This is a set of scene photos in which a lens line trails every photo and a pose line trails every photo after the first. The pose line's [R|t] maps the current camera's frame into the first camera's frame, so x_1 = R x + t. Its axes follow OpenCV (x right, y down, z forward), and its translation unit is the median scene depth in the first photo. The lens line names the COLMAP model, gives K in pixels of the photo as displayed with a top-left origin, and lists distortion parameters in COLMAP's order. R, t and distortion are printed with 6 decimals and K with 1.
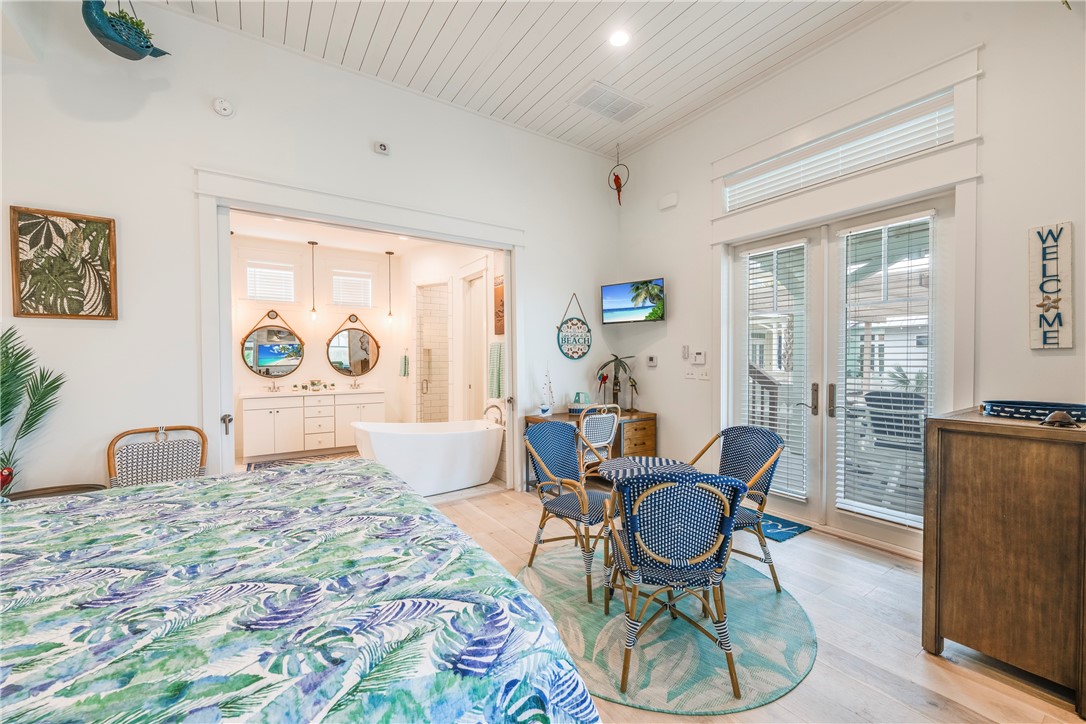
lens RADIAL K [[437.4, 0, 543.0], [0, 437.4, 362.0], [0, 0, 1]] dist [0.000046, -0.000026]
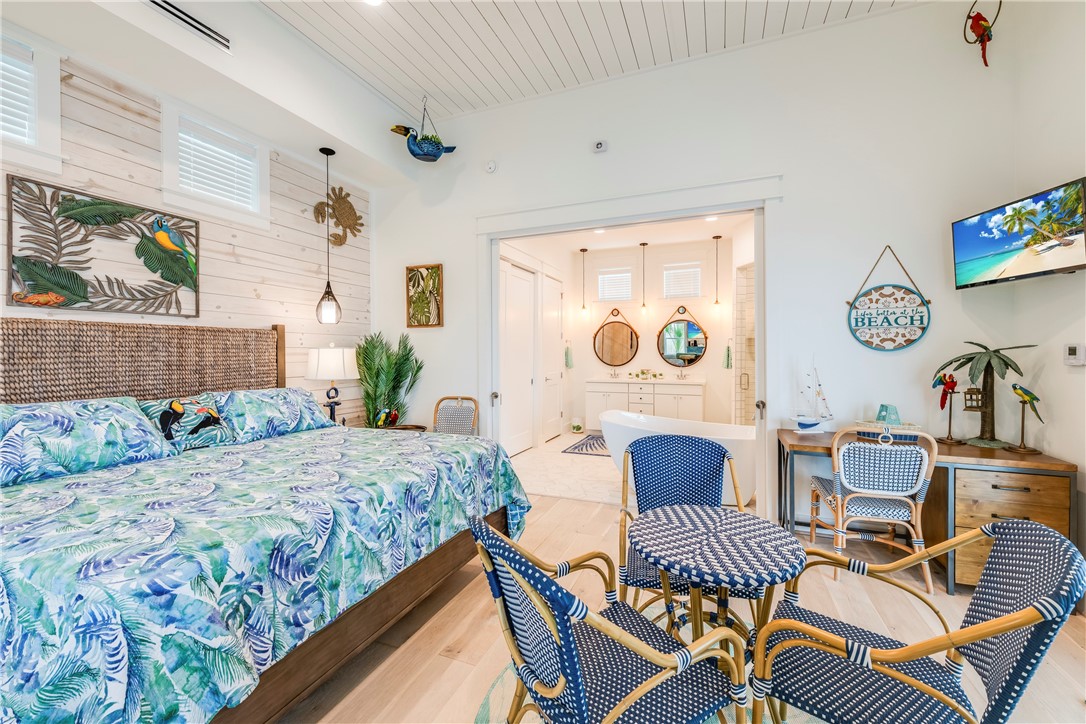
lens RADIAL K [[434.6, 0, 542.7], [0, 434.6, 350.6], [0, 0, 1]] dist [-0.000276, -0.000056]
pose [[0.558888, 0.000525, -0.829243, 0.319932], [-0.002741, 0.999996, -0.001214, -0.004757], [0.829238, 0.002951, 0.558887, 0.249491]]
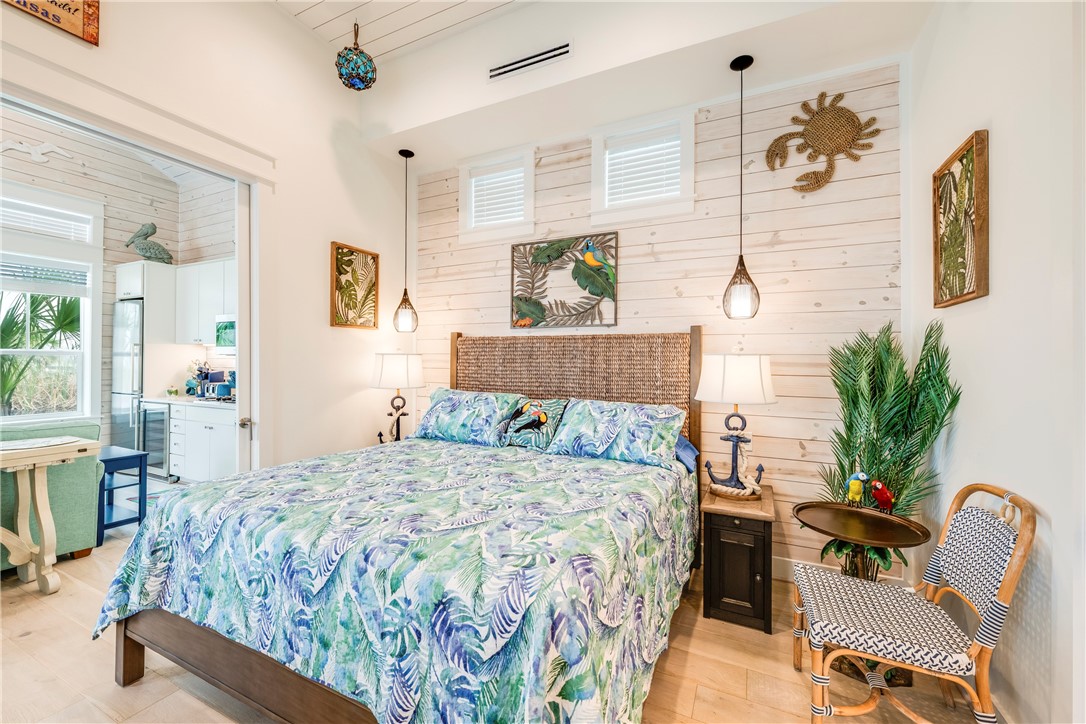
lens RADIAL K [[426.1, 0, 541.7], [0, 426.1, 357.9], [0, 0, 1]] dist [-0.000537, -0.000084]
pose [[-0.858235, -0.003799, -0.513244, -0.092292], [-0.005215, 0.999986, 0.001318, -0.004738], [0.513231, 0.003807, -0.858242, 0.706140]]
